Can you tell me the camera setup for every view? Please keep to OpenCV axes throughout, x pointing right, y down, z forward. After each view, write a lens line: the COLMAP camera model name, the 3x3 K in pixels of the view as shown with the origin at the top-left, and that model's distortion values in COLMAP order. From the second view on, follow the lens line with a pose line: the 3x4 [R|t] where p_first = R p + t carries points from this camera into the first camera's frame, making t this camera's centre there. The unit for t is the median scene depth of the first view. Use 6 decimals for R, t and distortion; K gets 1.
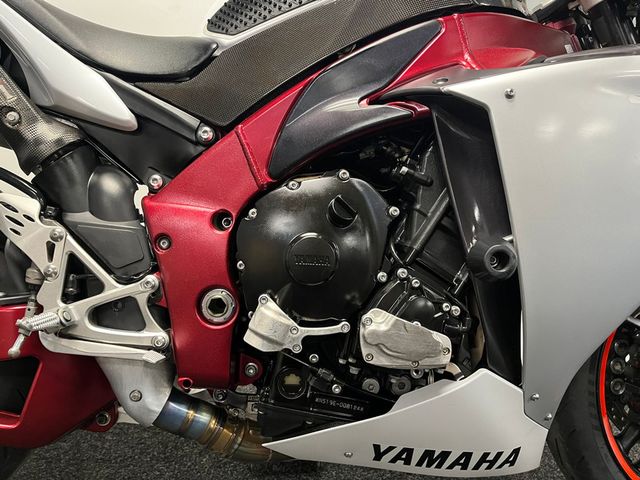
lens RADIAL K [[487.2, 0, 325.9], [0, 487.2, 238.5], [0, 0, 1]] dist [0.052520, -0.080764]
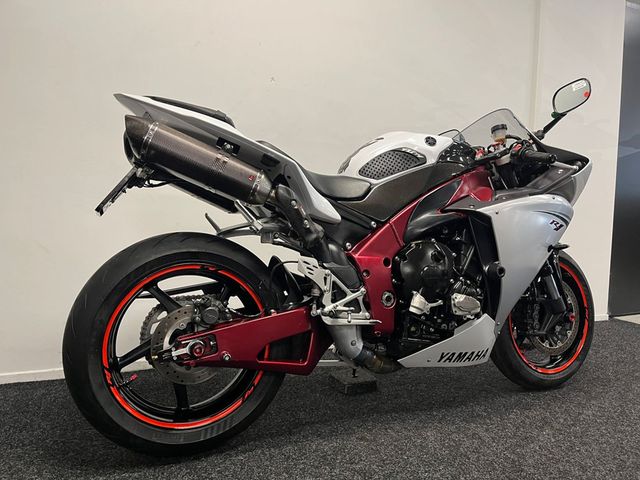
lens RADIAL K [[487.2, 0, 316.9], [0, 487.2, 241.7], [0, 0, 1]] dist [0.052520, -0.080764]
pose [[0.933167, -0.047608, 0.356275, -1.361227], [0.056185, 0.998326, -0.013759, -0.123344], [-0.355024, 0.032857, 0.934280, -1.070518]]
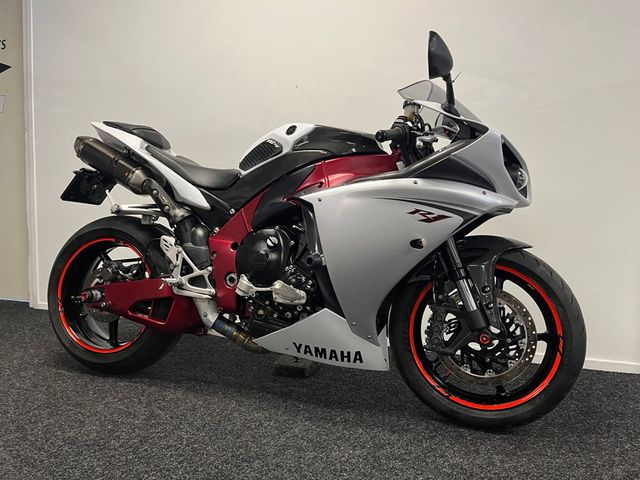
lens RADIAL K [[487.2, 0, 318.8], [0, 487.2, 242.7], [0, 0, 1]] dist [0.052520, -0.080764]
pose [[0.938006, 0.003764, -0.346599, 1.084447], [-0.020057, 0.998855, -0.043435, 0.047107], [0.346039, 0.047695, 0.937007, -1.235962]]
